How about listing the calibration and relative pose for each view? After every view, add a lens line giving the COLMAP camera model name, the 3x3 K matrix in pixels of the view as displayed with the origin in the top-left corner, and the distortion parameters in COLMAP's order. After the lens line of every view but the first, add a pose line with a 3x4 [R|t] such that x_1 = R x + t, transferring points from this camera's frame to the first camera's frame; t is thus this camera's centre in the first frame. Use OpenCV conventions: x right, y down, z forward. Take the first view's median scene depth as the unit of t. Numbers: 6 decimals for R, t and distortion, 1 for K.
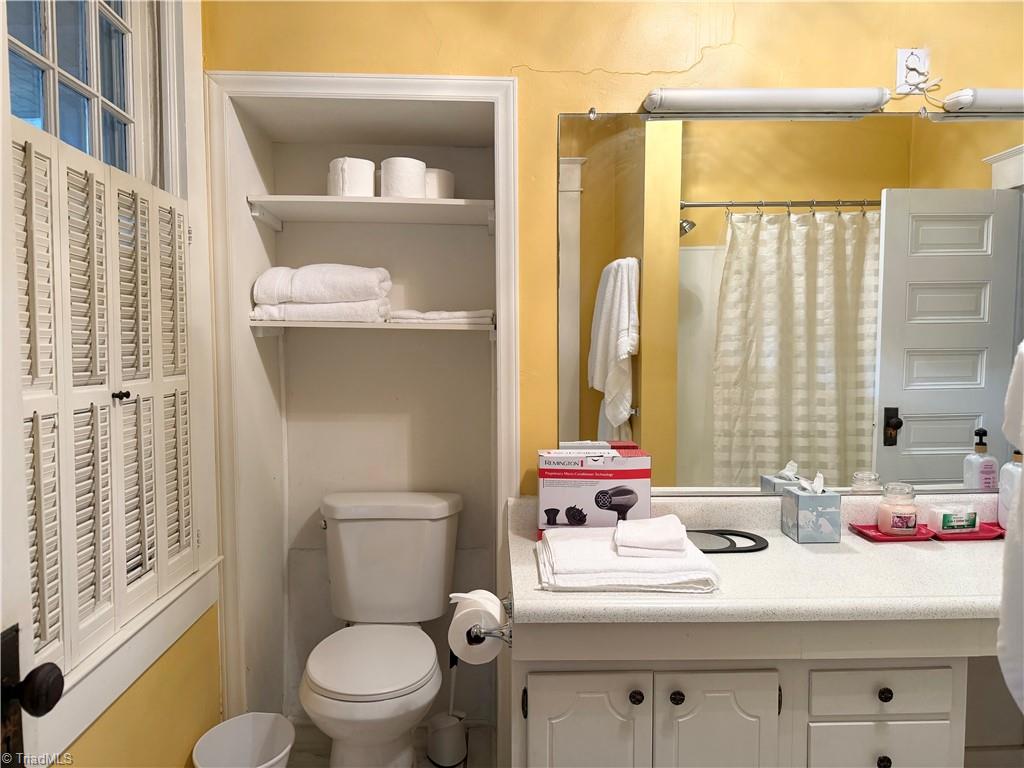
lens RADIAL K [[731.8, 0, 514.1], [0, 731.8, 386.8], [0, 0, 1]] dist [0.120910, -0.192688]
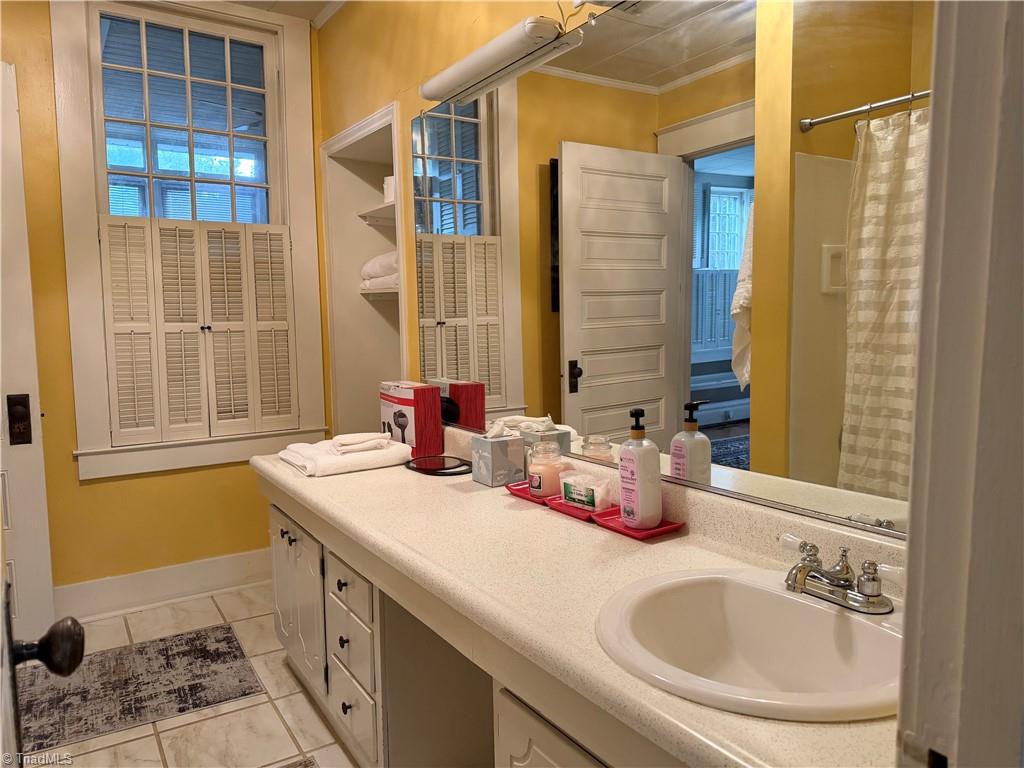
lens RADIAL K [[731.8, 0, 514.1], [0, 731.8, 386.8], [0, 0, 1]] dist [0.120910, -0.192688]
pose [[0.505298, 0.081030, -0.859132, 0.783305], [-0.036978, 0.996700, 0.072257, -0.004024], [0.862152, -0.004743, 0.506627, 0.299146]]
